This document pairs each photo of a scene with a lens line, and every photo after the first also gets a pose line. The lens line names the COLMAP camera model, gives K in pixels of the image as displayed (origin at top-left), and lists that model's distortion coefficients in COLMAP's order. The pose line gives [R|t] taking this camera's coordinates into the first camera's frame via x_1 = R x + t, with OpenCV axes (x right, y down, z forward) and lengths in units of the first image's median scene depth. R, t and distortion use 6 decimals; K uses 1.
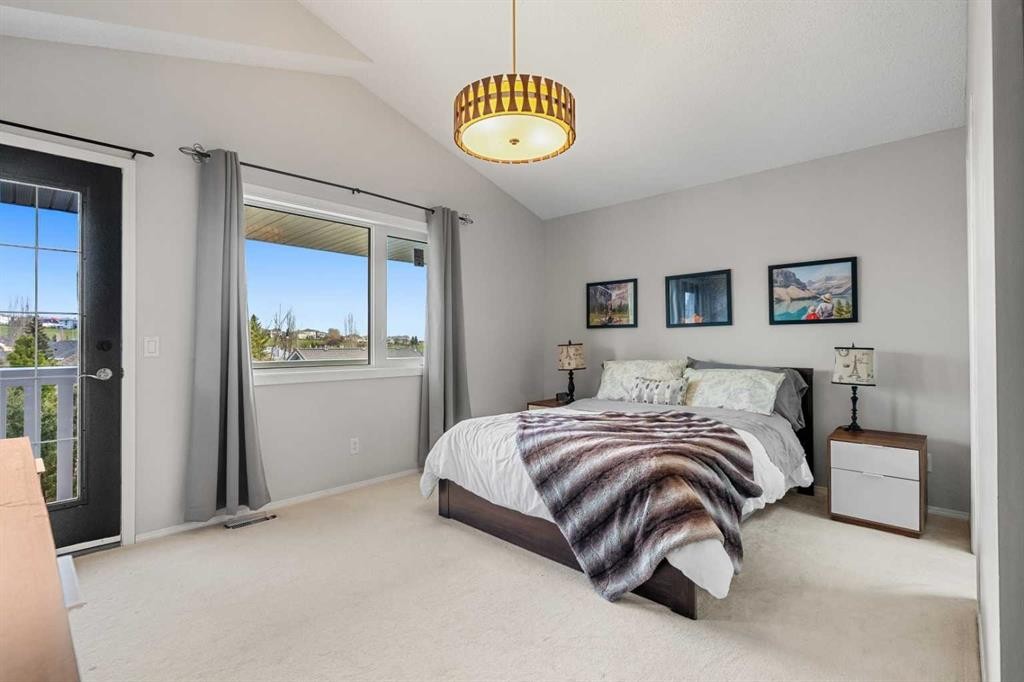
lens RADIAL K [[474.8, 0, 511.8], [0, 474.8, 338.3], [0, 0, 1]] dist [0.000755, 0.000067]
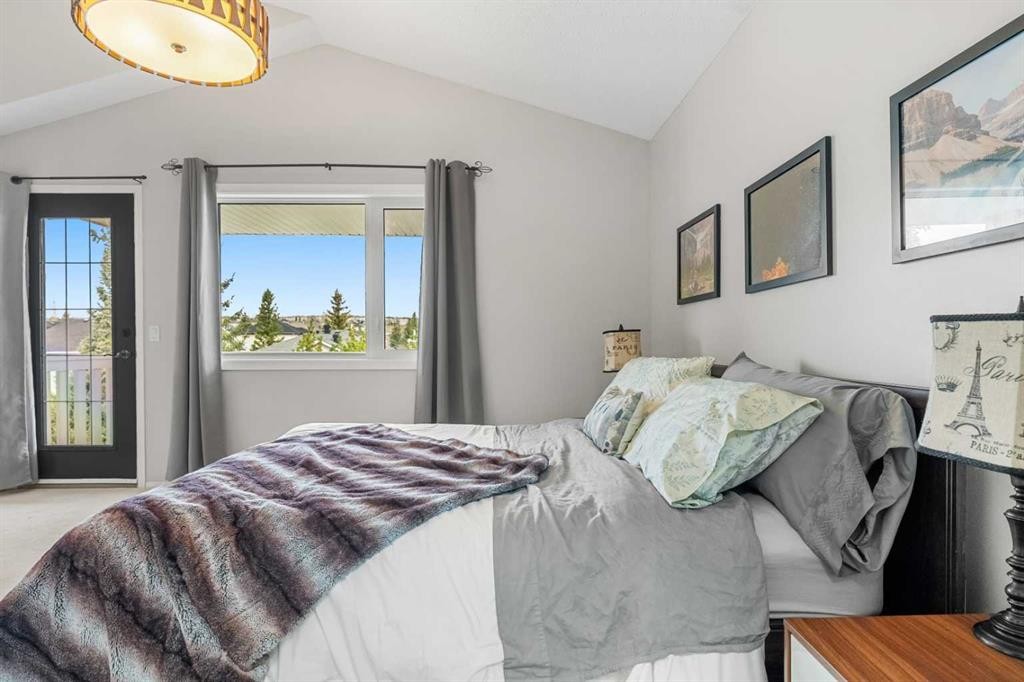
lens RADIAL K [[514.4, 0, 512.9], [0, 514.4, 344.7], [0, 0, 1]] dist [-0.002741, -0.000378]
pose [[0.701205, 0.005958, -0.712934, 0.648636], [0.005890, 0.999883, 0.014150, 0.026464], [0.712935, -0.014121, 0.701088, 0.555151]]
